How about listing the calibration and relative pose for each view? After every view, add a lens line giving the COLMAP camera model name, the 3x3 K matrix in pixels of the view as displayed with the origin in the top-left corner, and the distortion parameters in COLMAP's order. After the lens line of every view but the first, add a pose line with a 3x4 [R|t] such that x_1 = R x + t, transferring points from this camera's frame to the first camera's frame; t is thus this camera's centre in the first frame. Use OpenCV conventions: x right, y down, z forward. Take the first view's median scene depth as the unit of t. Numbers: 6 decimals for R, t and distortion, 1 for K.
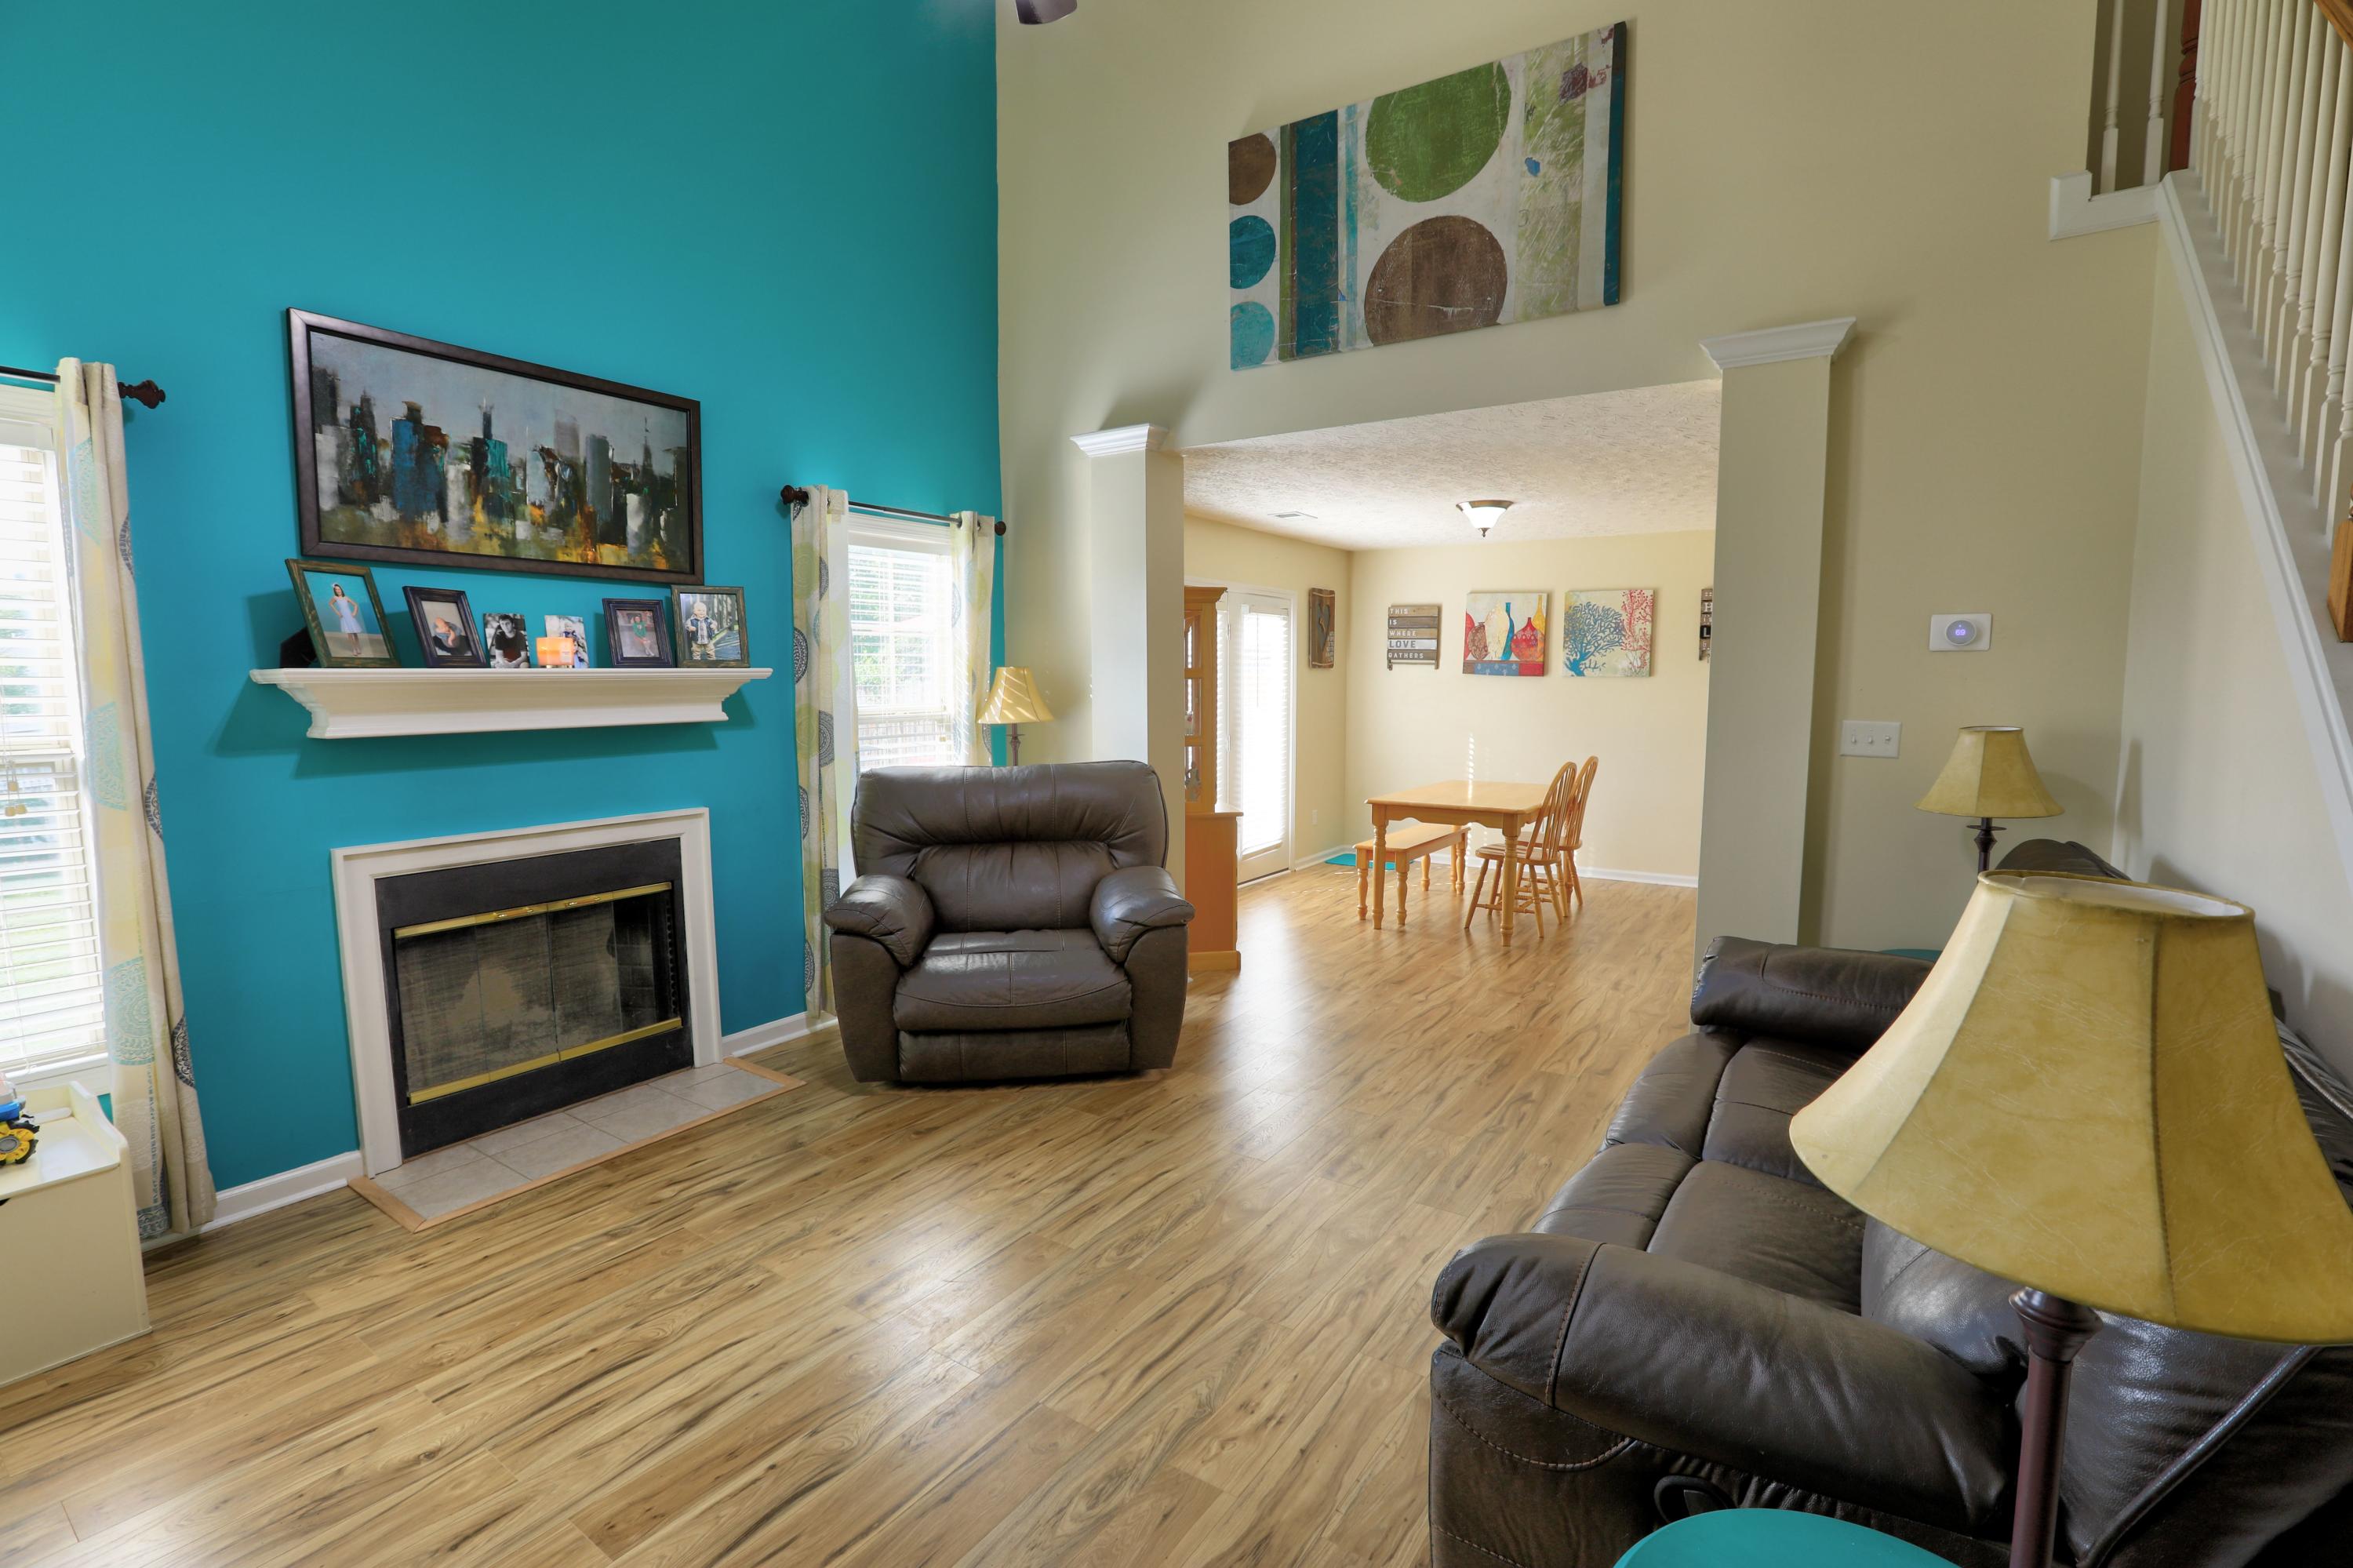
lens RADIAL K [[1080.2, 0, 1174.5], [0, 1080.2, 791.7], [0, 0, 1]] dist [-0.044806, 0.016041]
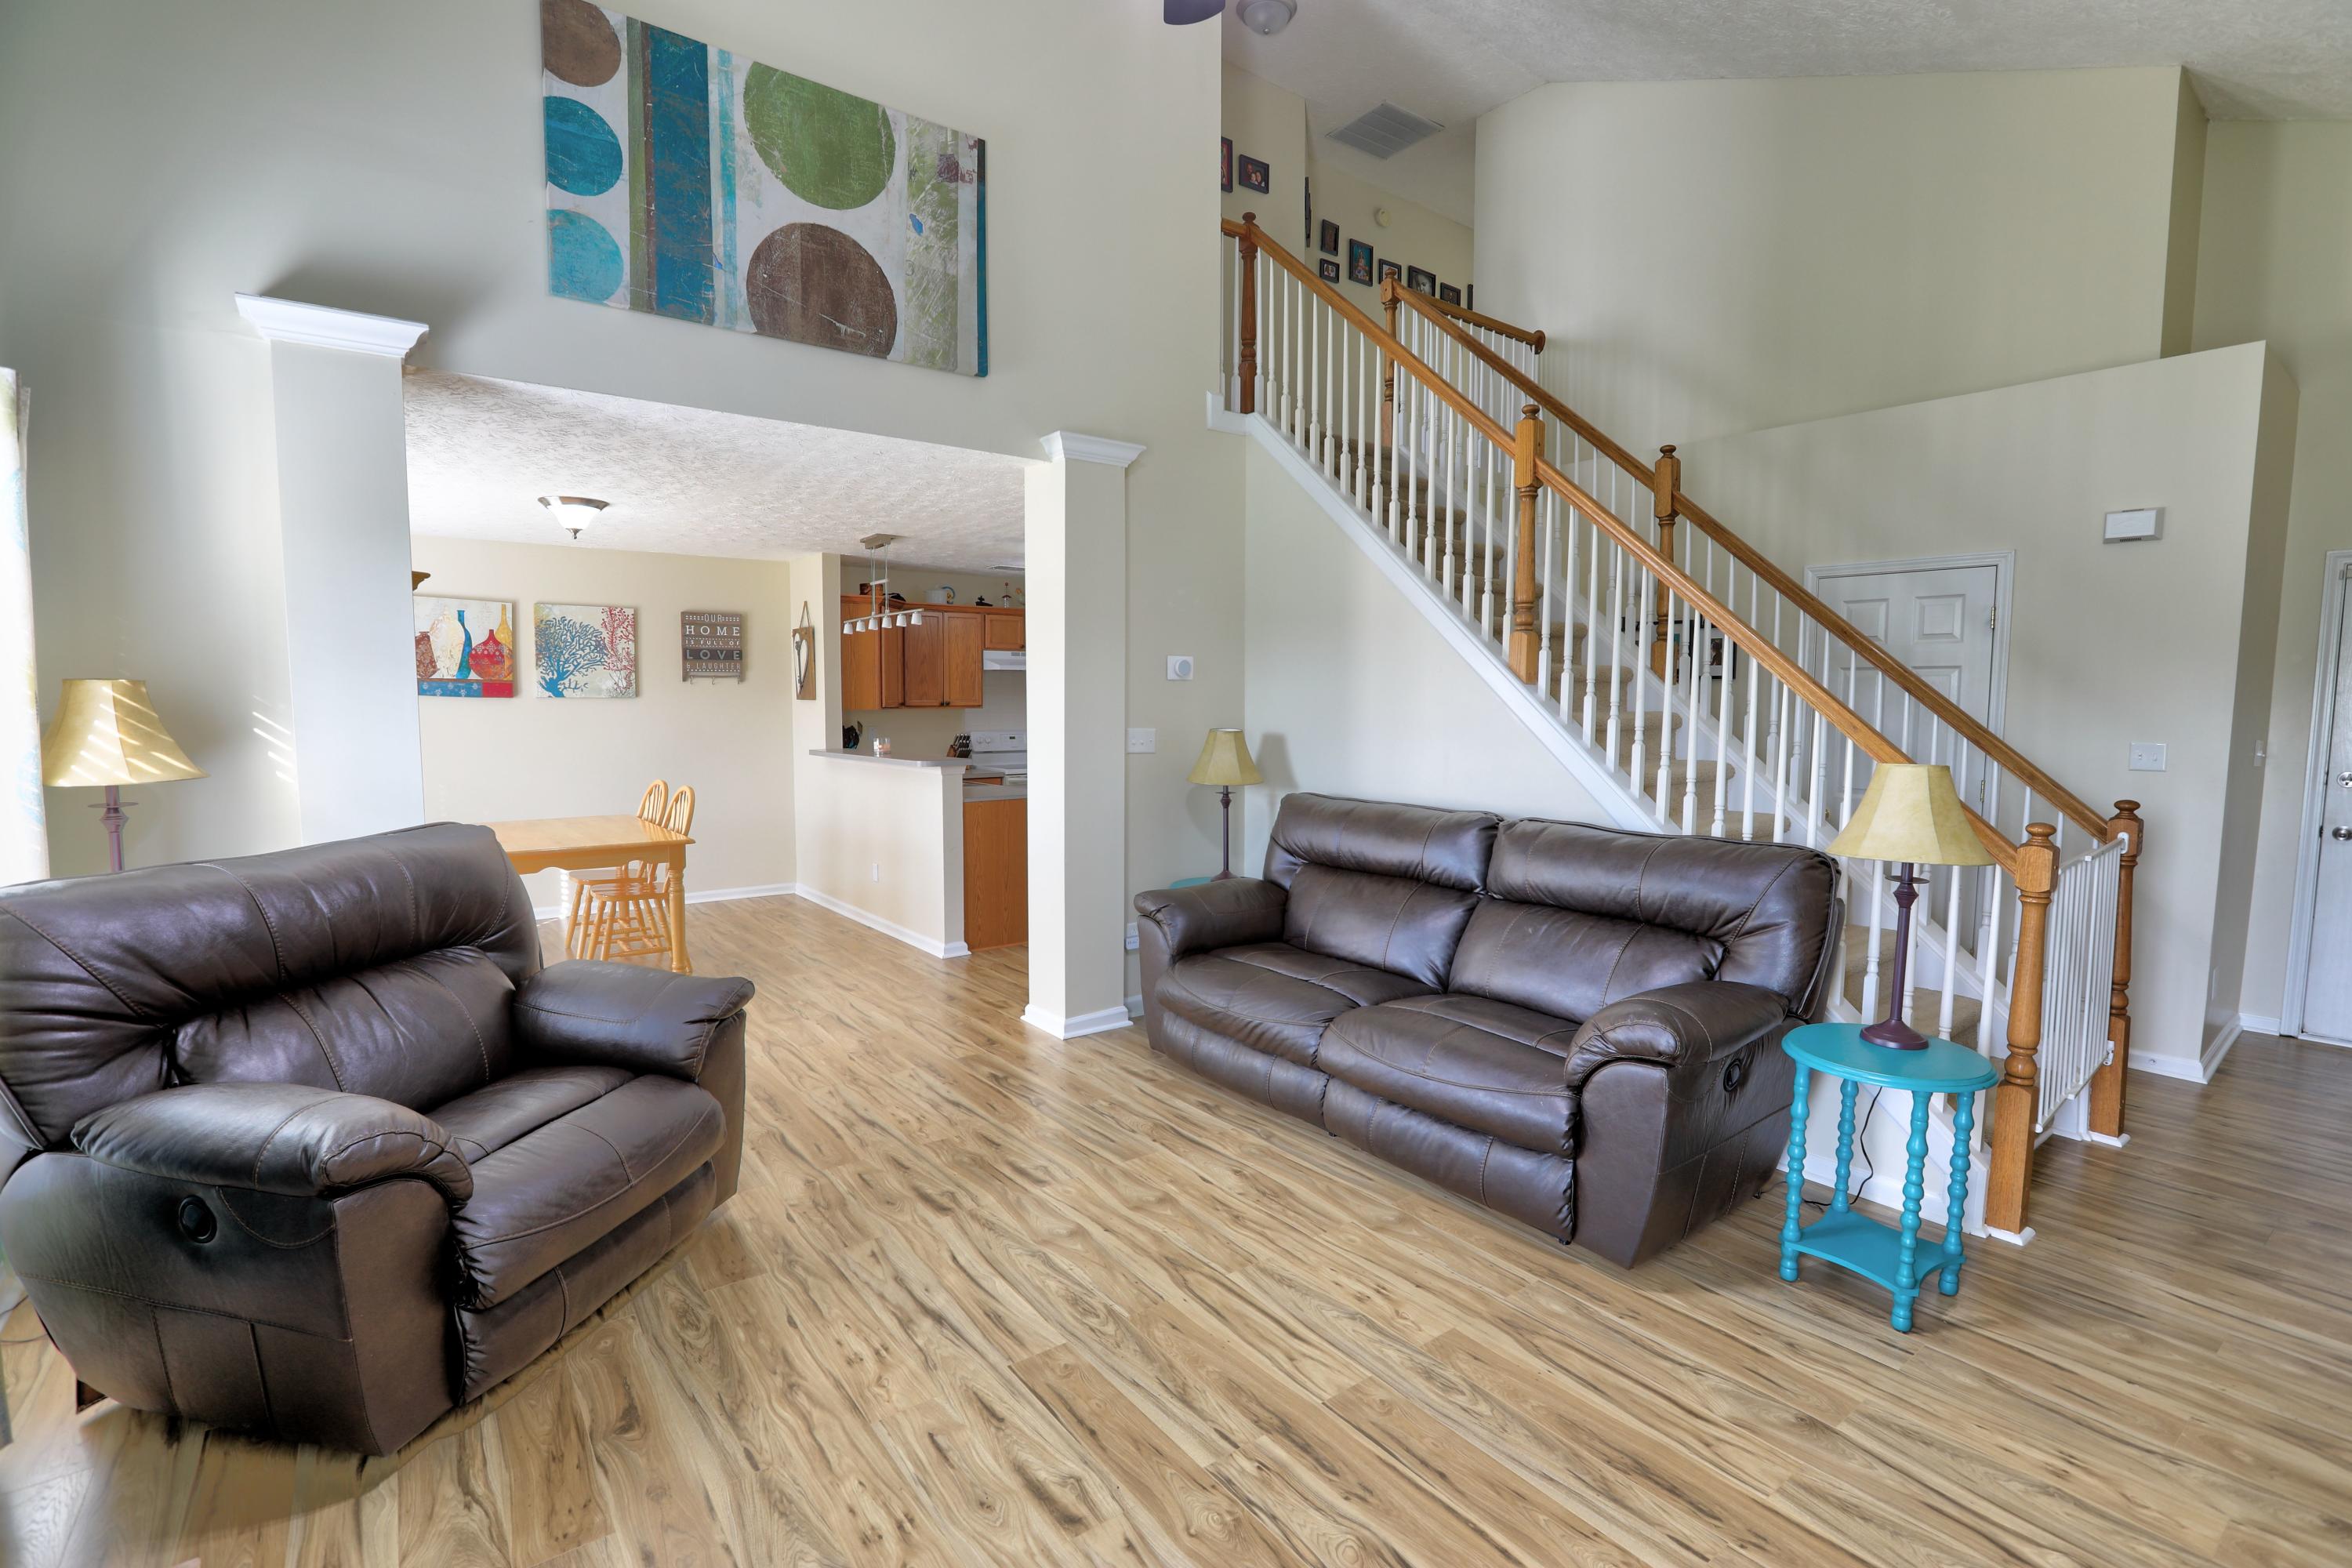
lens RADIAL K [[1079.7, 0, 1174.0], [0, 1079.7, 791.7], [0, 0, 1]] dist [-0.044806, 0.016041]
pose [[0.317761, -0.079410, 0.944840, -0.594748], [0.098171, 0.993887, 0.050516, -0.041709], [-0.943075, 0.076704, 0.323614, 0.411662]]
